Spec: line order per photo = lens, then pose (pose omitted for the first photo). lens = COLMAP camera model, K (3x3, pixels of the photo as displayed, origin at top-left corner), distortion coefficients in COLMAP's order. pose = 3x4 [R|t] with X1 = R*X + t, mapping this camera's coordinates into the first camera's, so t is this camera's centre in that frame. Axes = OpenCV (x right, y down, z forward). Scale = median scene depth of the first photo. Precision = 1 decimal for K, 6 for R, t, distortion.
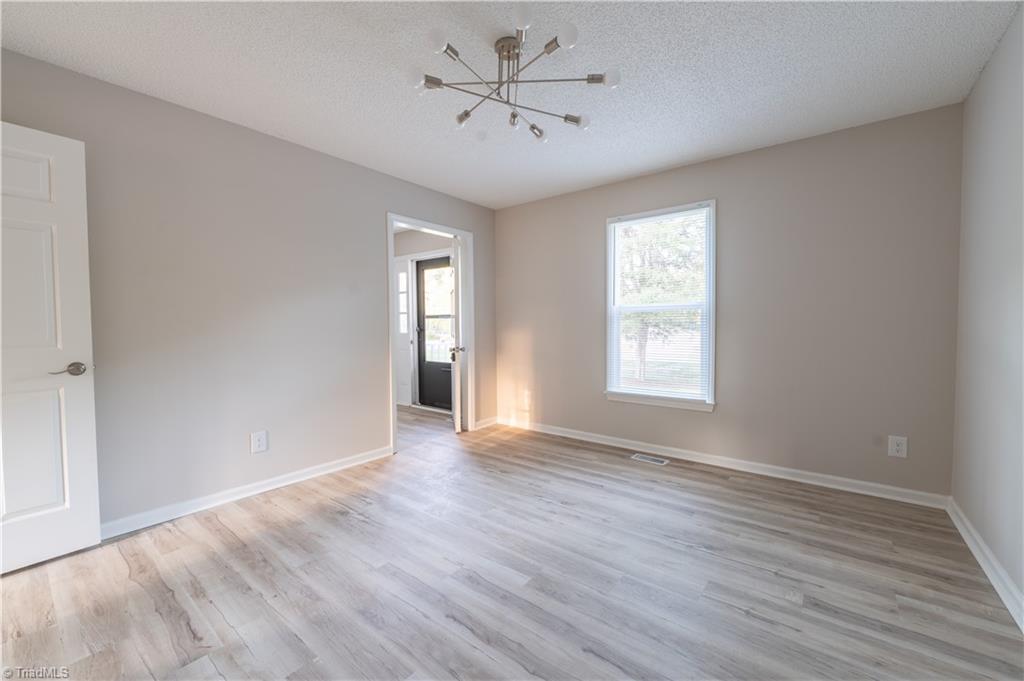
lens RADIAL K [[403.2, 0, 521.4], [0, 403.2, 337.8], [0, 0, 1]] dist [-0.005977, -0.000236]
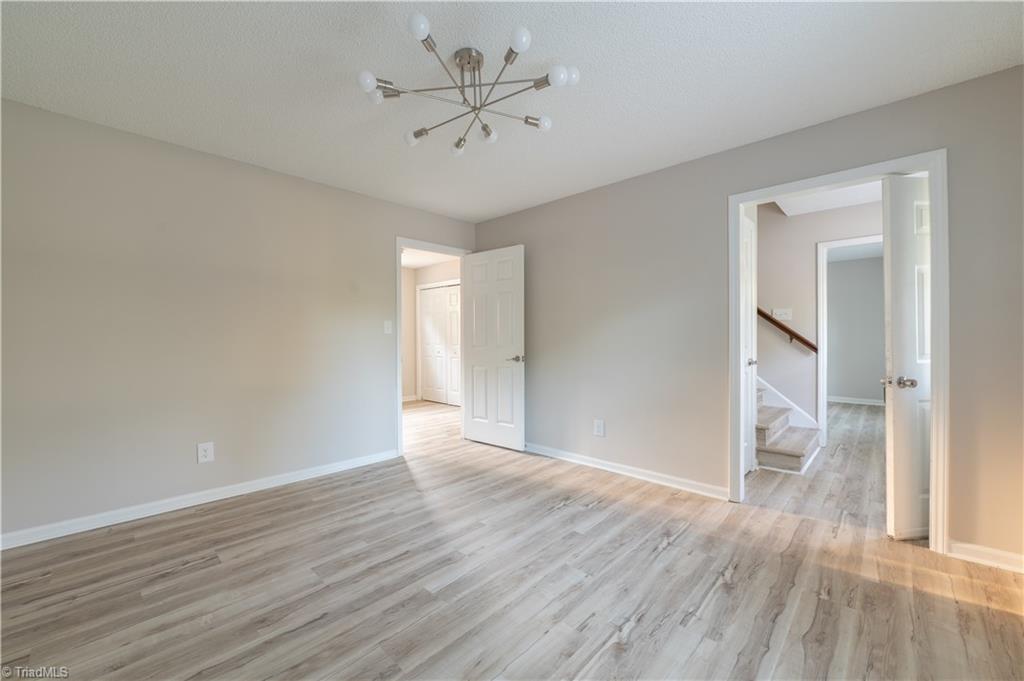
lens RADIAL K [[408.1, 0, 515.6], [0, 408.1, 338.5], [0, 0, 1]] dist [-0.006386, -0.000034]
pose [[-0.096142, 0.005157, -0.995354, 0.764319], [-0.027351, 0.999595, 0.007820, -0.034500], [0.994992, 0.027975, -0.095962, 0.977421]]
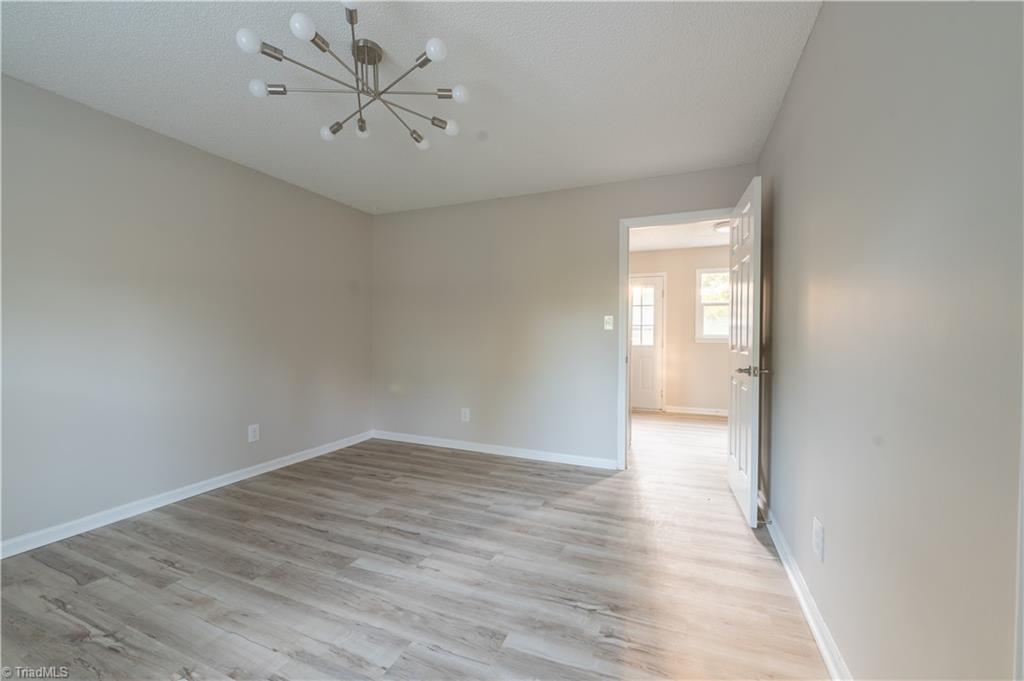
lens RADIAL K [[408.1, 0, 515.6], [0, 408.1, 338.5], [0, 0, 1]] dist [-0.006386, -0.000034]
pose [[-0.967355, 0.002701, -0.253412, -0.101593], [-0.007399, 0.999216, 0.038894, -0.051410], [0.253319, 0.039500, -0.966576, 1.649578]]
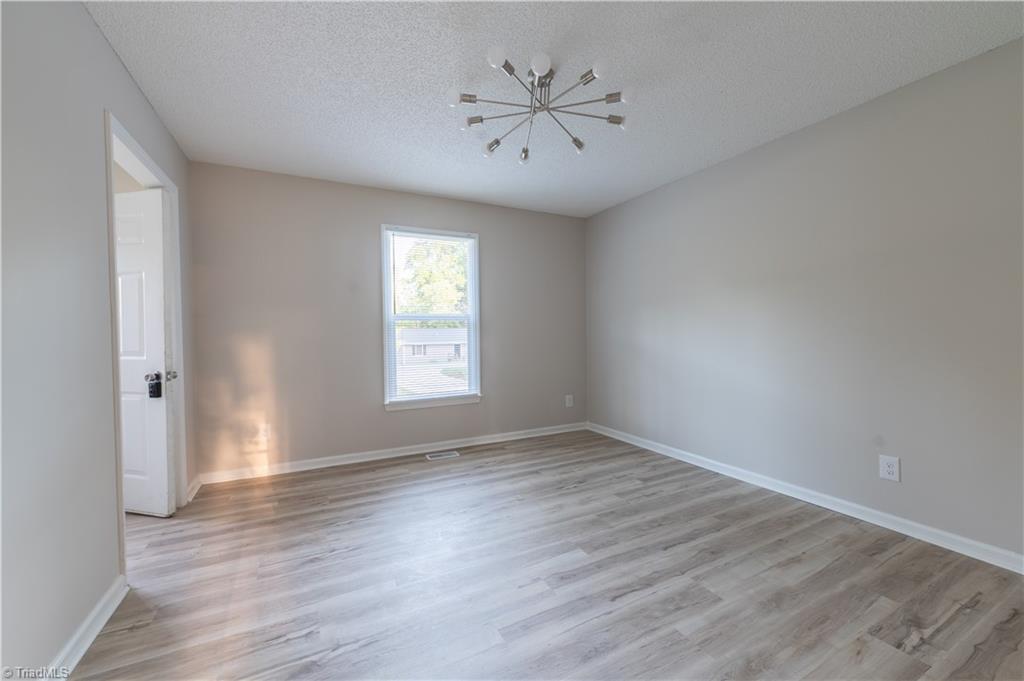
lens RADIAL K [[398.2, 0, 512.0], [0, 398.2, 340.5], [0, 0, 1]] dist [-0.006854, -0.000307]
pose [[0.432930, -0.019420, 0.901218, -0.826800], [0.037145, 0.999303, 0.003690, -0.012843], [-0.900662, 0.031878, 0.433350, 0.502380]]
